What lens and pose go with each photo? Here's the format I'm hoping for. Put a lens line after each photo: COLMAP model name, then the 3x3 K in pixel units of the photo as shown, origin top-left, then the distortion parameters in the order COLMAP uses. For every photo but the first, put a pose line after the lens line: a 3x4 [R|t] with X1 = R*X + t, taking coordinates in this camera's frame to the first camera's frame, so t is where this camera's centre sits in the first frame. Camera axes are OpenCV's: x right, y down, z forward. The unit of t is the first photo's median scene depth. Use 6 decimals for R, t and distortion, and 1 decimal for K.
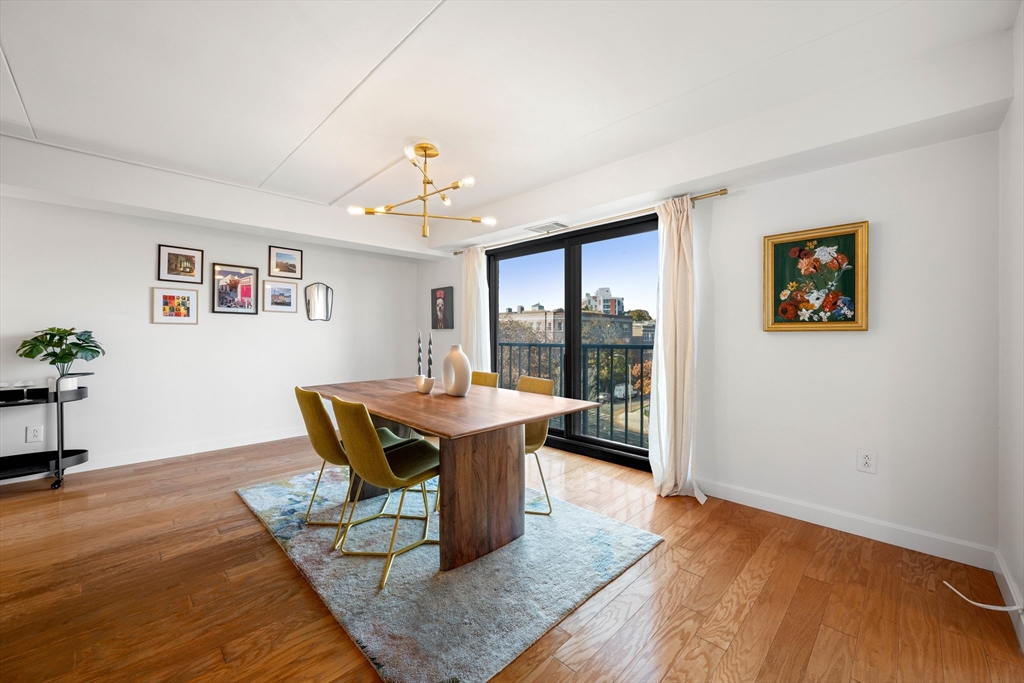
lens RADIAL K [[400.7, 0, 510.8], [0, 400.7, 336.3], [0, 0, 1]] dist [-0.000636, -0.000057]
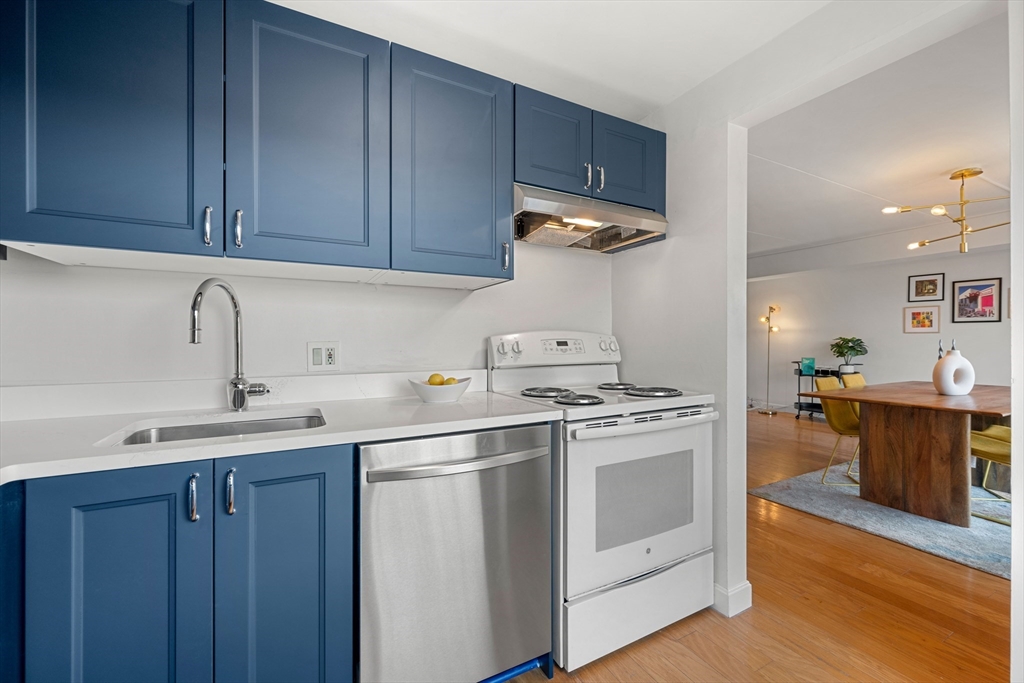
lens RADIAL K [[414.4, 0, 515.0], [0, 414.4, 340.4], [0, 0, 1]] dist [-0.000685, -0.000133]
pose [[-0.293844, -0.001460, -0.955852, 1.211229], [-0.001477, 0.999998, -0.001074, -0.003534], [0.955852, 0.001096, -0.293846, 0.148797]]
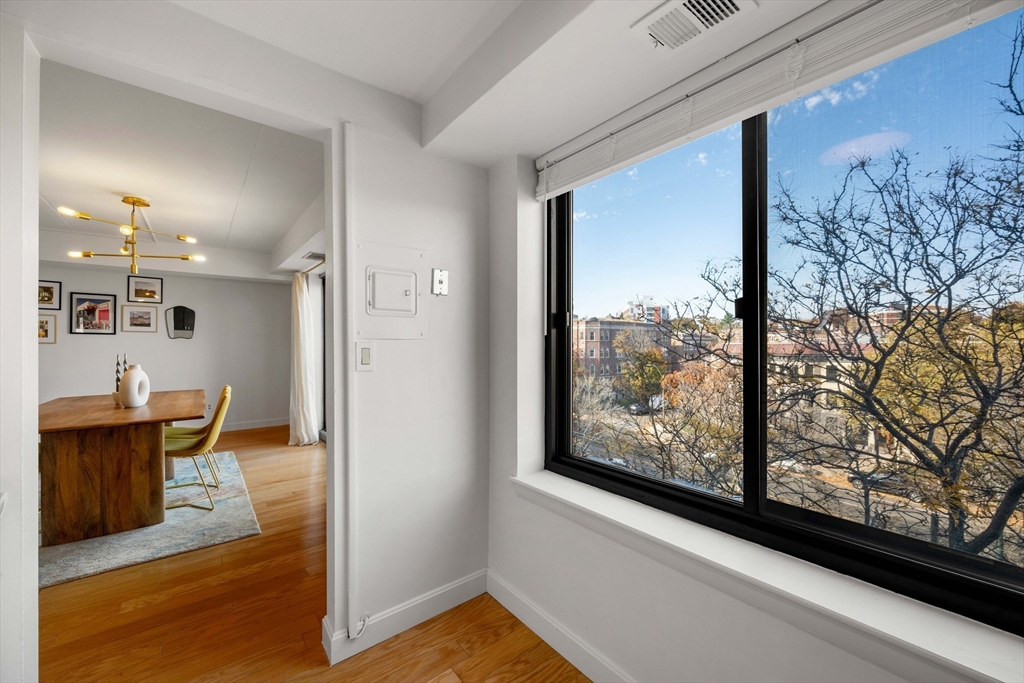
lens RADIAL K [[400.2, 0, 513.3], [0, 400.2, 345.2], [0, 0, 1]] dist [-0.002245, -0.000348]
pose [[0.993836, -0.001241, -0.110856, 1.019011], [0.001192, 0.999999, -0.000506, -0.032040], [0.110857, 0.000370, 0.993836, -0.058744]]
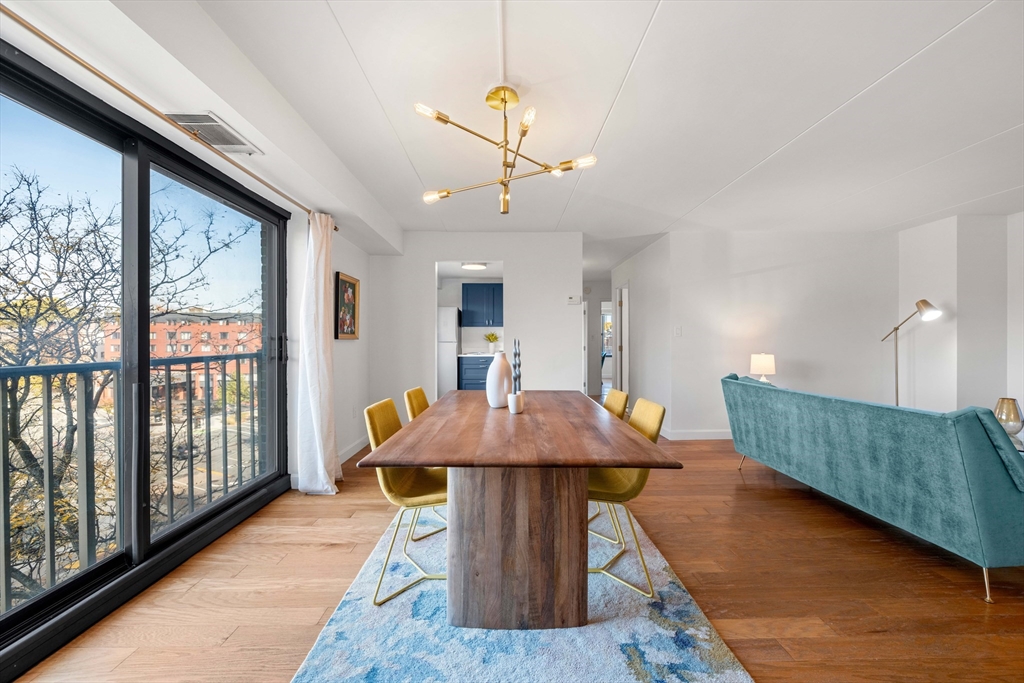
lens RADIAL K [[398.4, 0, 512.0], [0, 398.4, 341.5], [0, 0, 1]] dist [-0.001222, -0.000165]
pose [[-0.719775, -0.002949, 0.694201, -0.726265], [0.000880, 0.999986, 0.005161, -0.006306], [-0.694207, 0.004326, -0.719762, 1.492852]]
